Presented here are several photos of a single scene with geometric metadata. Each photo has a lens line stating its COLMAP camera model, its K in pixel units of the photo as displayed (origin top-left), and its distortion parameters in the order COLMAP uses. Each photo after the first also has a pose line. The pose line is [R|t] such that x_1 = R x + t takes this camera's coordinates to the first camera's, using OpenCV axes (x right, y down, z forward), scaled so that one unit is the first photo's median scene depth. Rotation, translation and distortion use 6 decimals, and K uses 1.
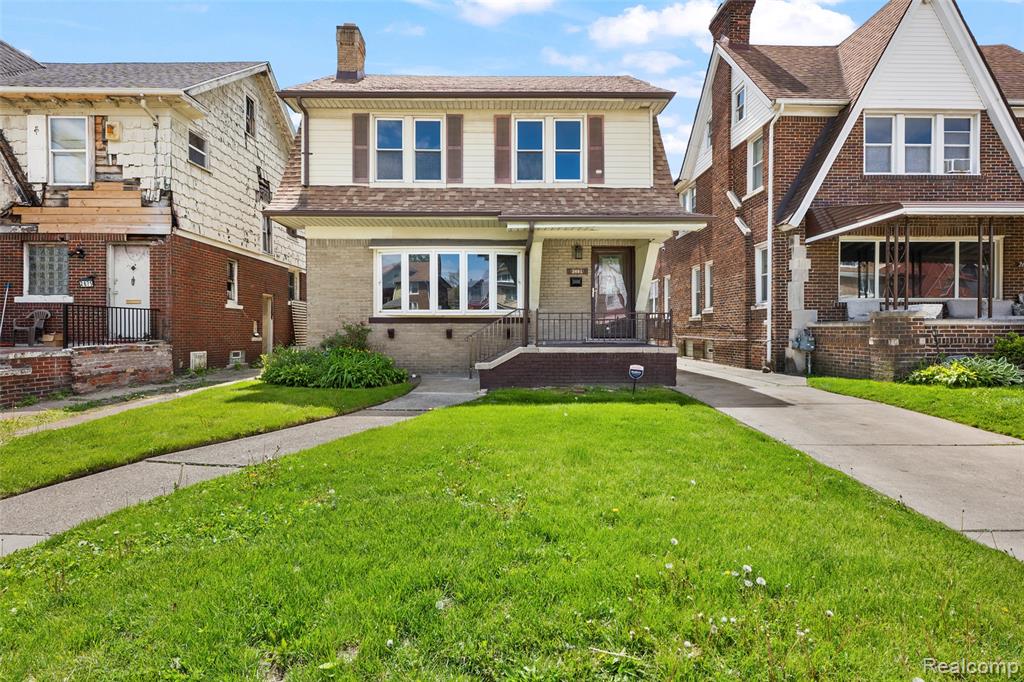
lens RADIAL K [[527.3, 0, 515.5], [0, 527.3, 337.2], [0, 0, 1]] dist [-0.006610, 0.001606]
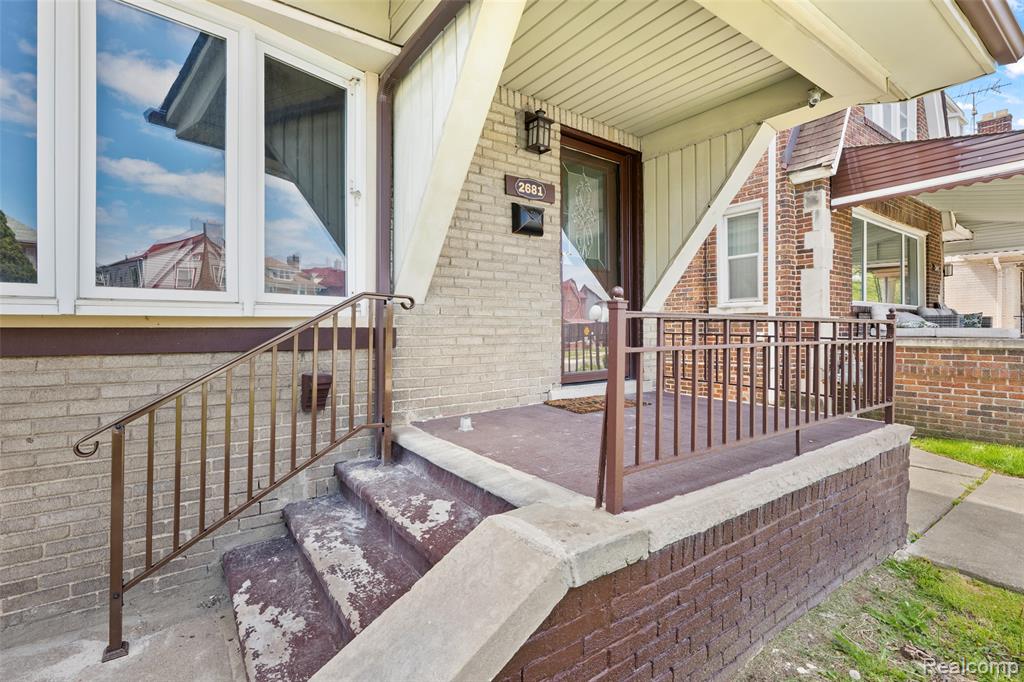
lens RADIAL K [[479.4, 0, 511.7], [0, 479.4, 331.4], [0, 0, 1]] dist [-0.003606, -0.001007]
pose [[0.817788, -0.001457, 0.575518, -0.067012], [0.006350, 0.999959, -0.006491, -0.033632], [-0.575484, 0.008963, 0.817764, 0.766820]]
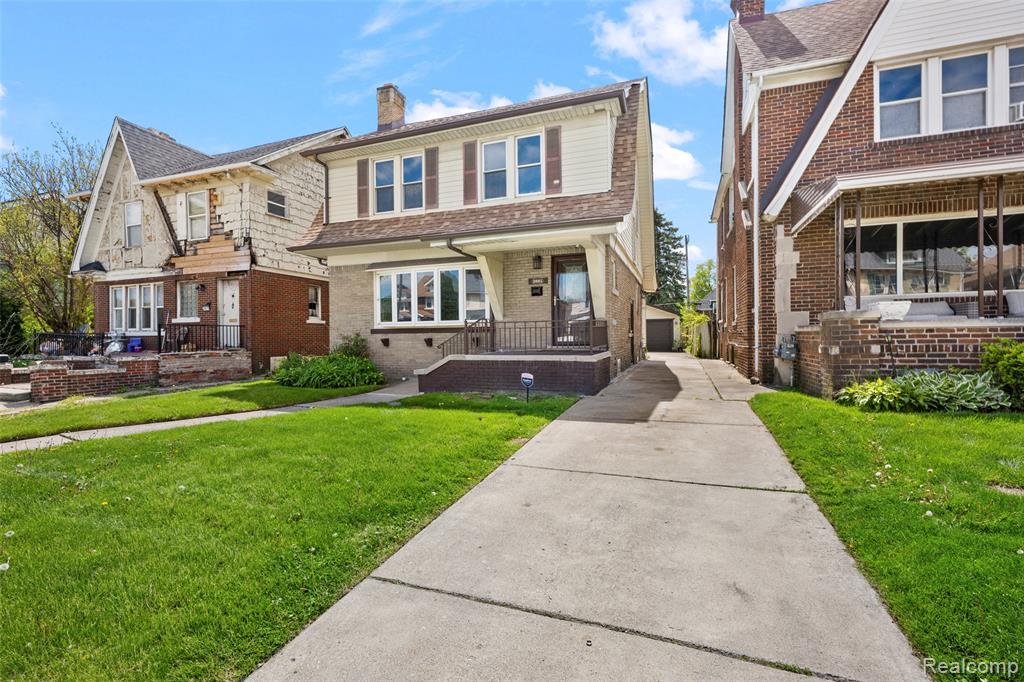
lens RADIAL K [[479.4, 0, 508.0], [0, 479.4, 341.3], [0, 0, 1]] dist [-0.003606, -0.001007]
pose [[0.927409, -0.006975, -0.373983, 0.415934], [0.005980, 0.999975, -0.003821, -0.003772], [0.374001, 0.001308, 0.927428, 0.109111]]
